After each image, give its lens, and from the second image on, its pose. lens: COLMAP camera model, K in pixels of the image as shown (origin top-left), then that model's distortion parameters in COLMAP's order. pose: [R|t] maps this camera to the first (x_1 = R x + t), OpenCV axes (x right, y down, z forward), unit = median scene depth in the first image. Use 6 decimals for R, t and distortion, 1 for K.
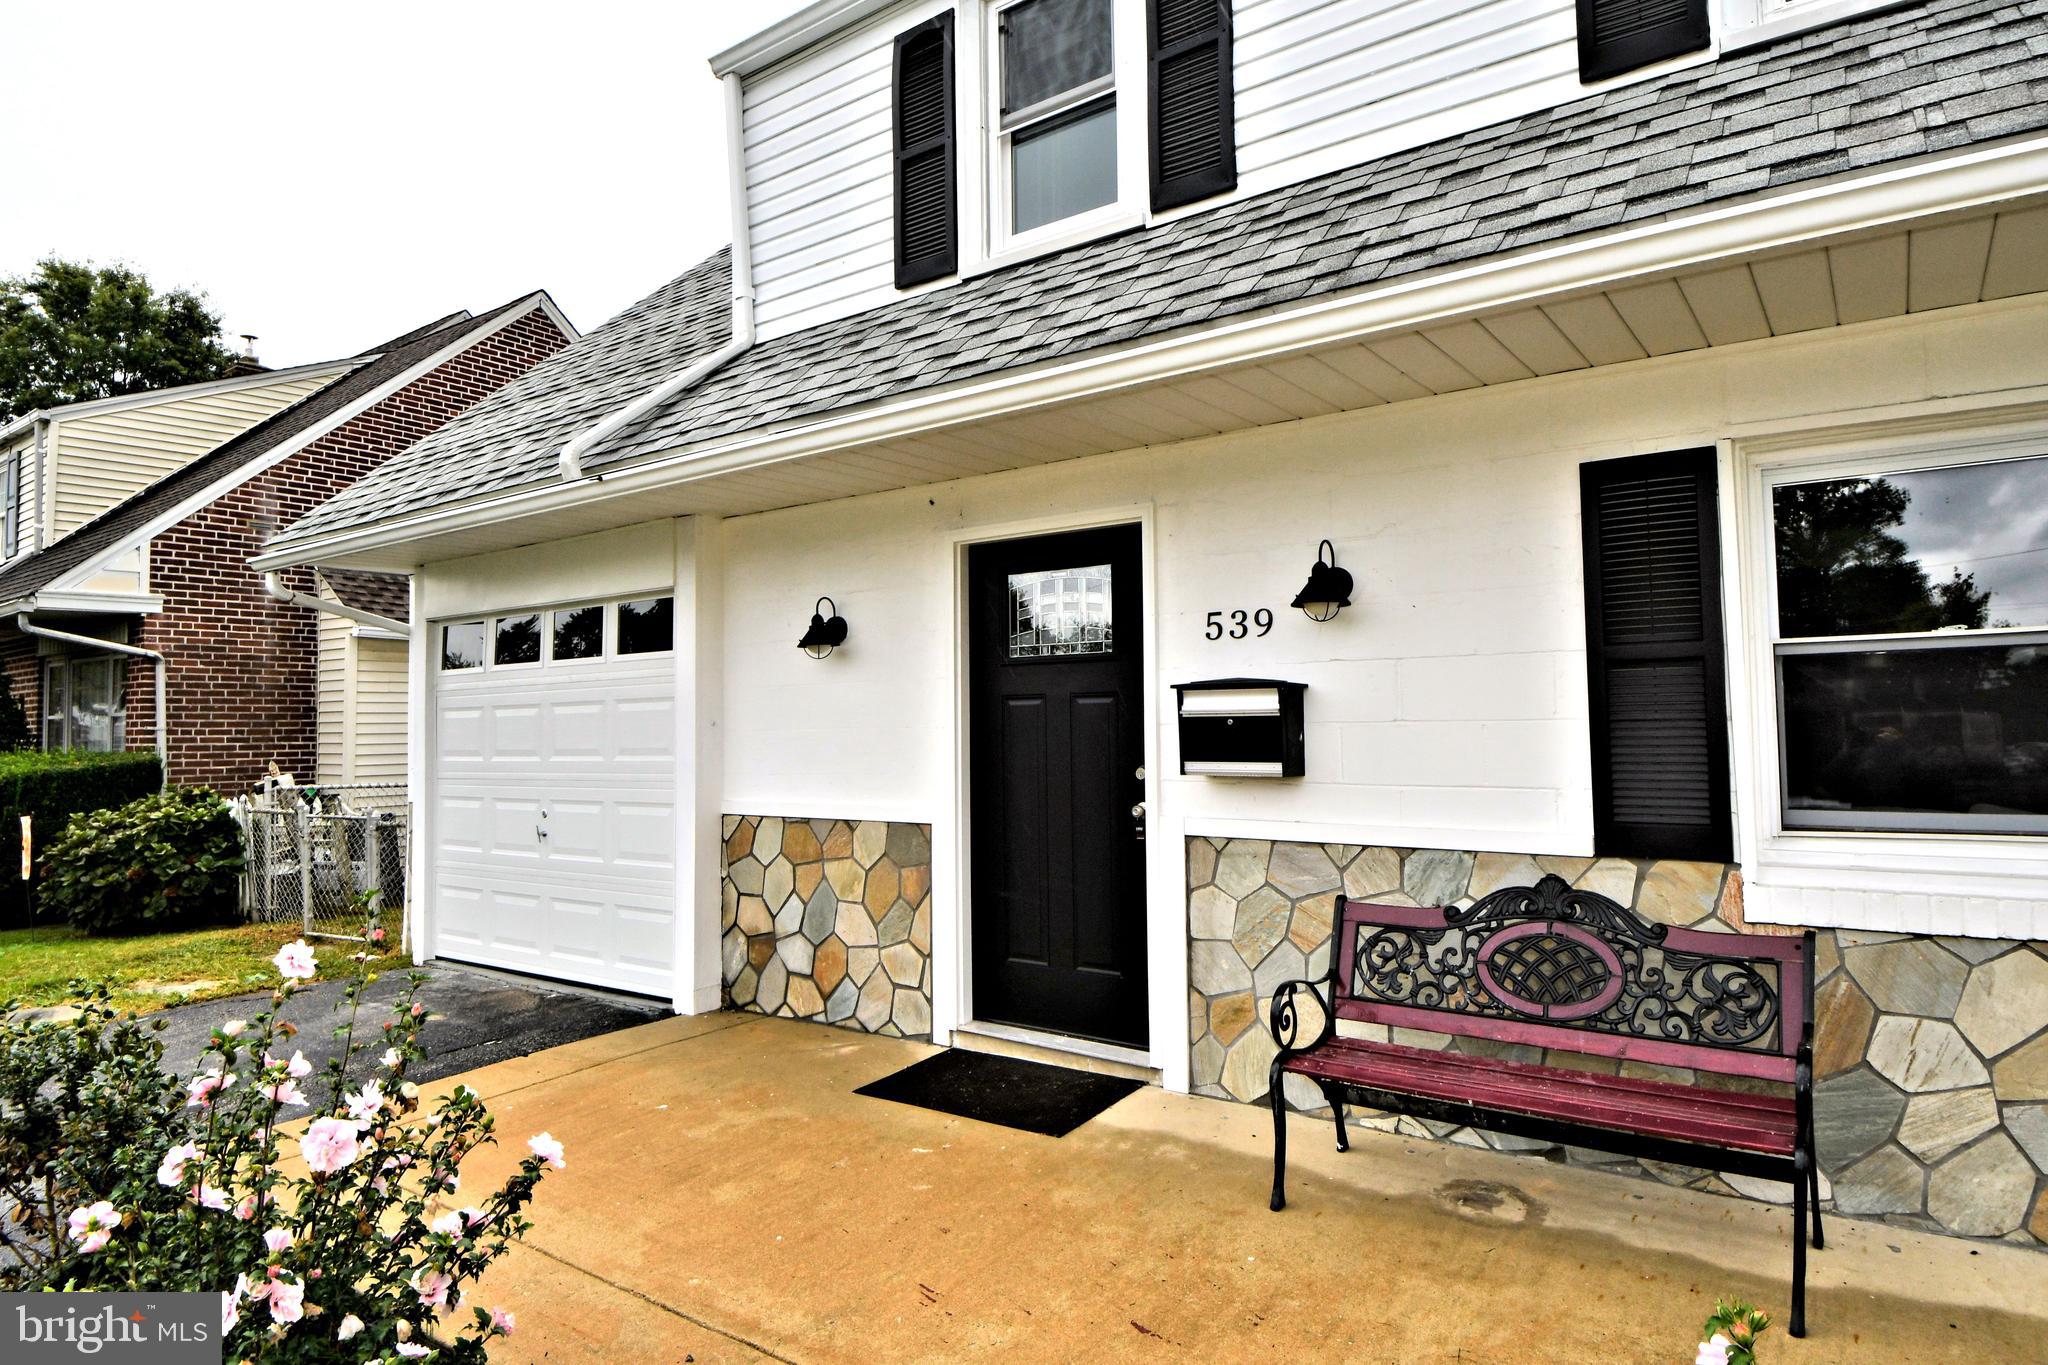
lens RADIAL K [[1116.3, 0, 1022.2], [0, 1116.3, 667.3], [0, 0, 1]] dist [0.015585, -0.004109]
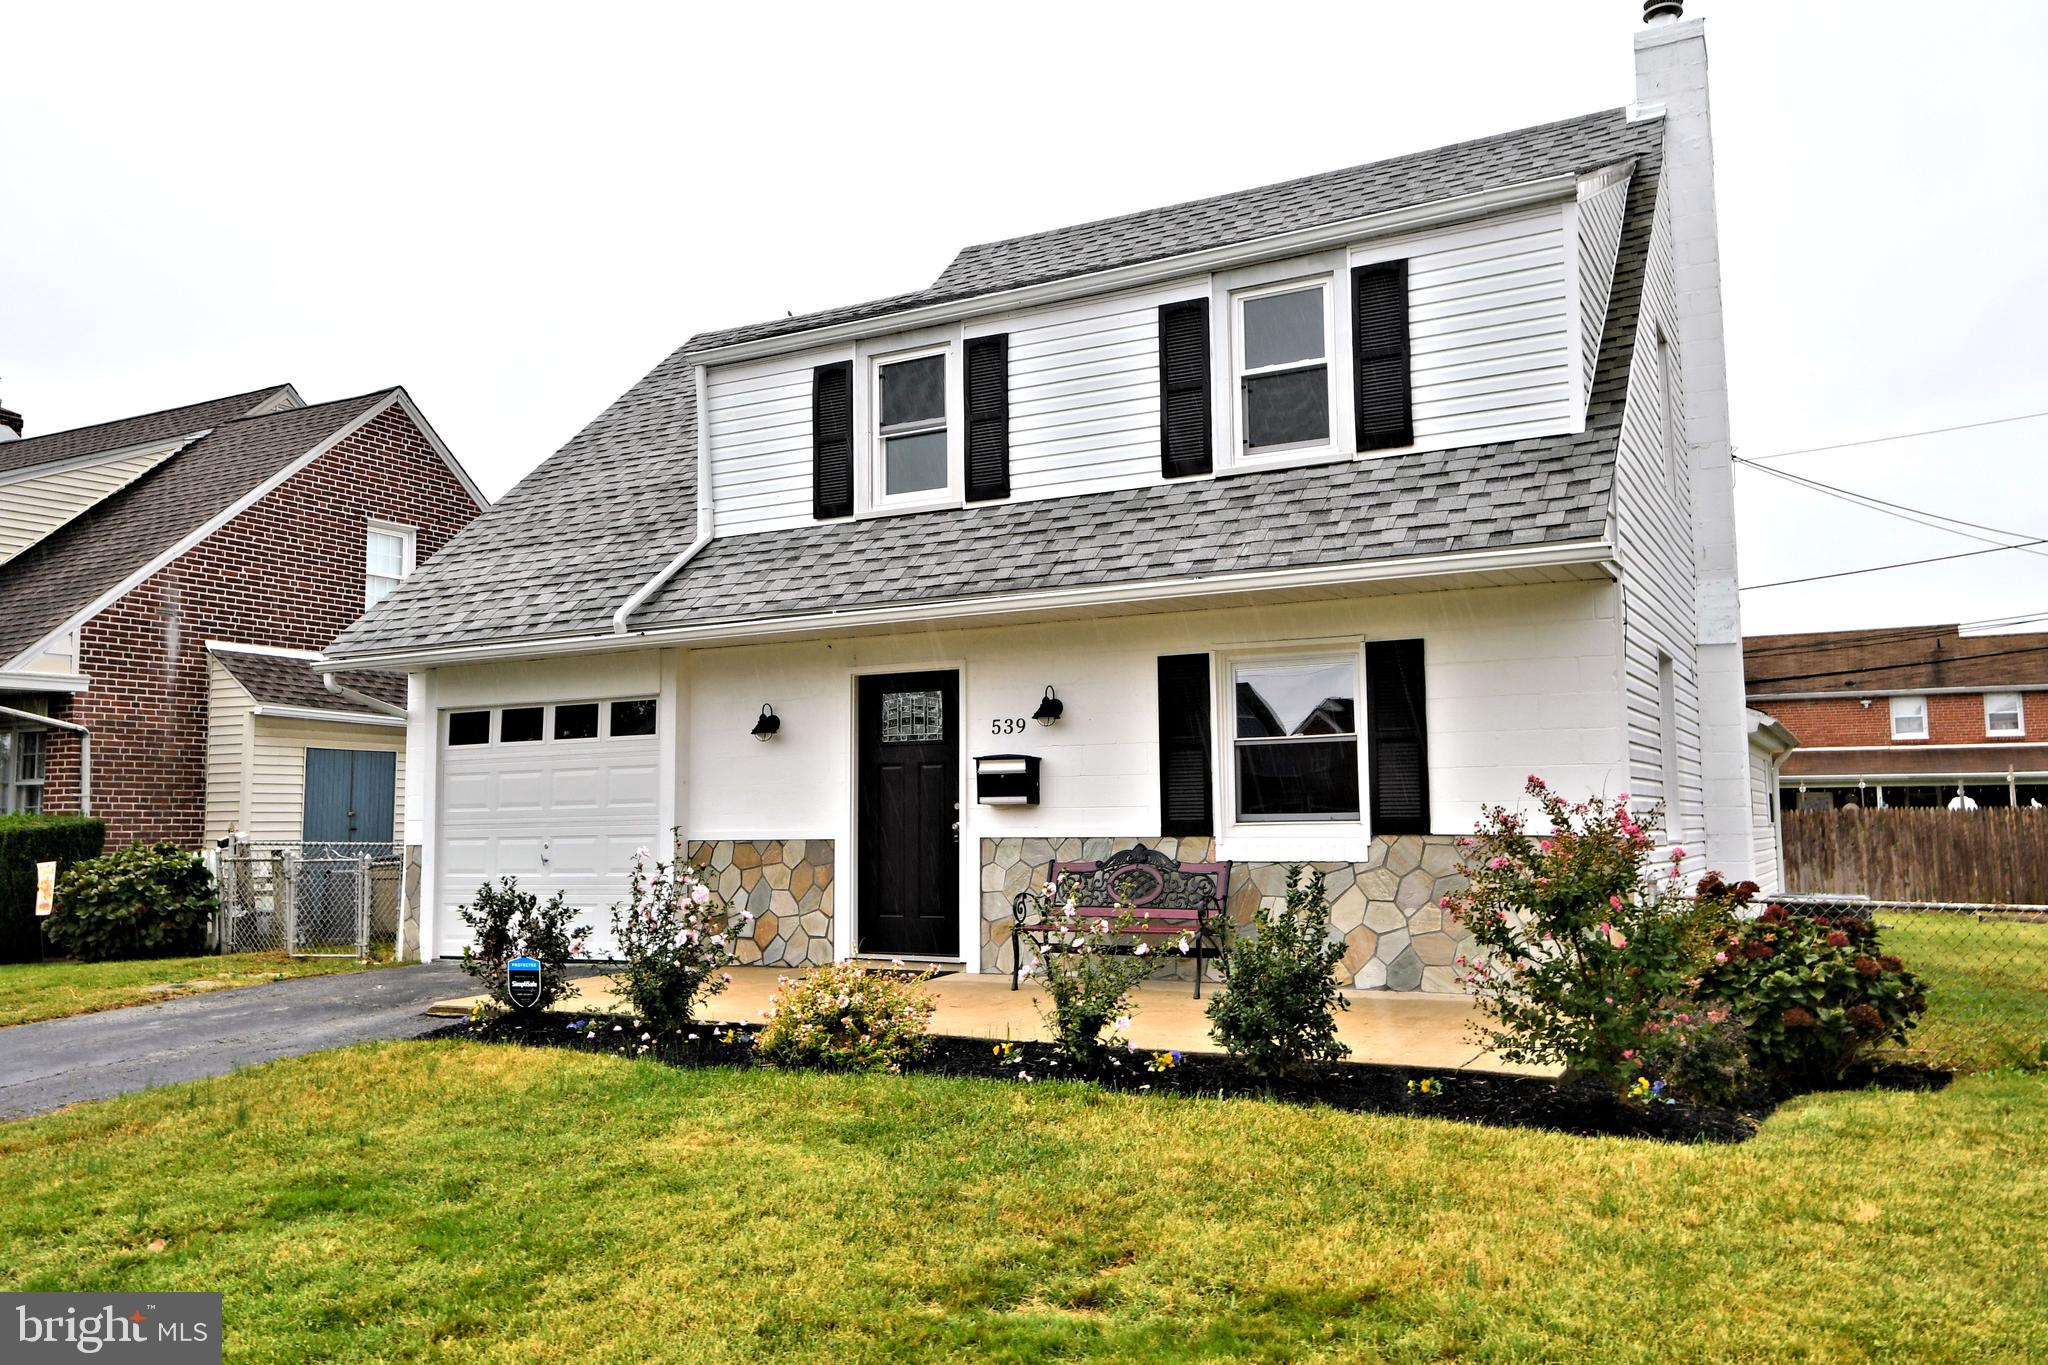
lens RADIAL K [[1544.3, 0, 1010.2], [0, 1544.3, 665.3], [0, 0, 1]] dist [0.007992, -0.003577]
pose [[0.990856, 0.016825, 0.133874, -0.132222], [-0.009535, 0.998446, -0.054910, 0.002325], [-0.134590, 0.053131, 0.989476, -1.347775]]
